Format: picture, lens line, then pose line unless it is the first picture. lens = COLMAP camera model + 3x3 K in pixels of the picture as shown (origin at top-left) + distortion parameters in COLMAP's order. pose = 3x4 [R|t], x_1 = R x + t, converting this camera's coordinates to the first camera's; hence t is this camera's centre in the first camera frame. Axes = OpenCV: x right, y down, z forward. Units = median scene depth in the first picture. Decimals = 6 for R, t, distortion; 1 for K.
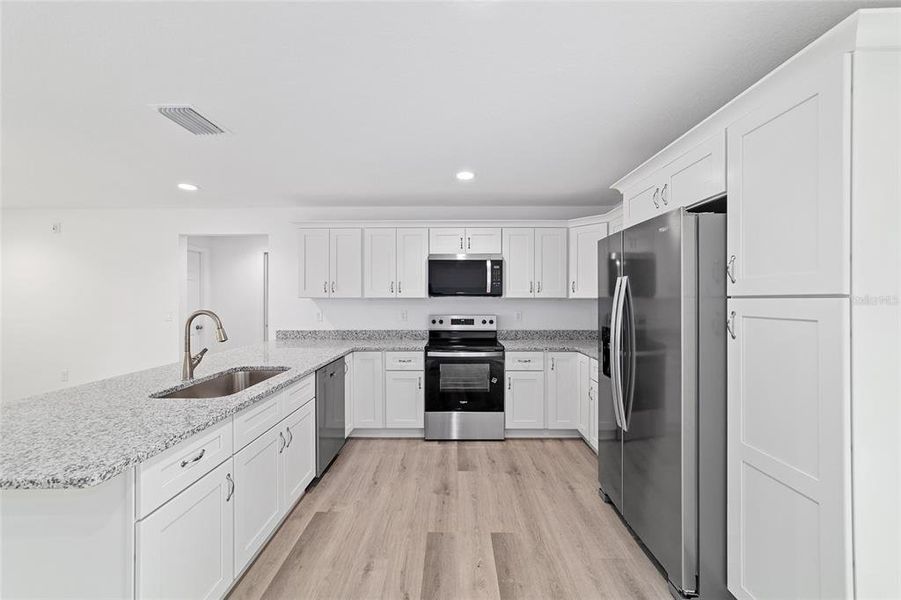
lens RADIAL K [[349.0, 0, 449.8], [0, 349.0, 297.6], [0, 0, 1]] dist [-0.013659, 0.006511]
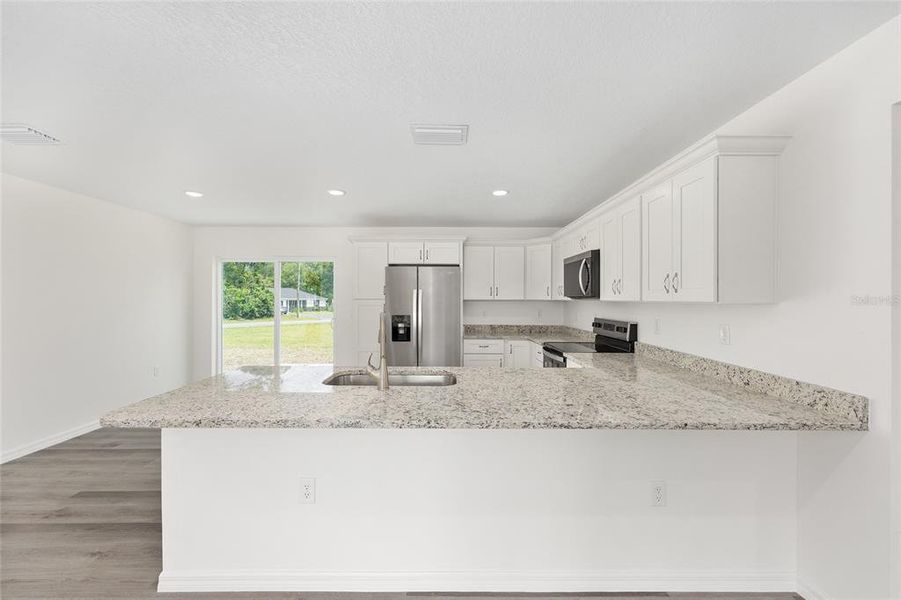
lens RADIAL K [[349.0, 0, 456.4], [0, 349.0, 298.3], [0, 0, 1]] dist [-0.013659, 0.006511]
pose [[0.037456, -0.005072, -0.999285, 1.048047], [-0.000415, 0.999987, -0.005091, 0.000866], [0.999298, 0.000606, 0.037453, 0.655383]]
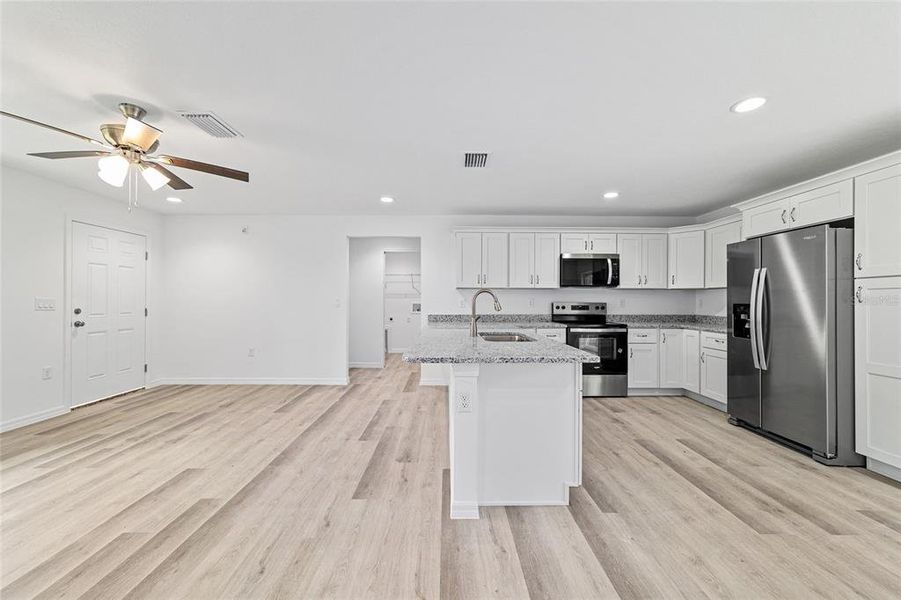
lens RADIAL K [[349.0, 0, 448.4], [0, 349.0, 299.8], [0, 0, 1]] dist [-0.013659, 0.006511]
pose [[0.999759, 0.003525, 0.021654, -0.531377], [-0.003527, 0.999994, 0.000051, 0.048271], [-0.021654, -0.000127, 0.999766, -0.280594]]
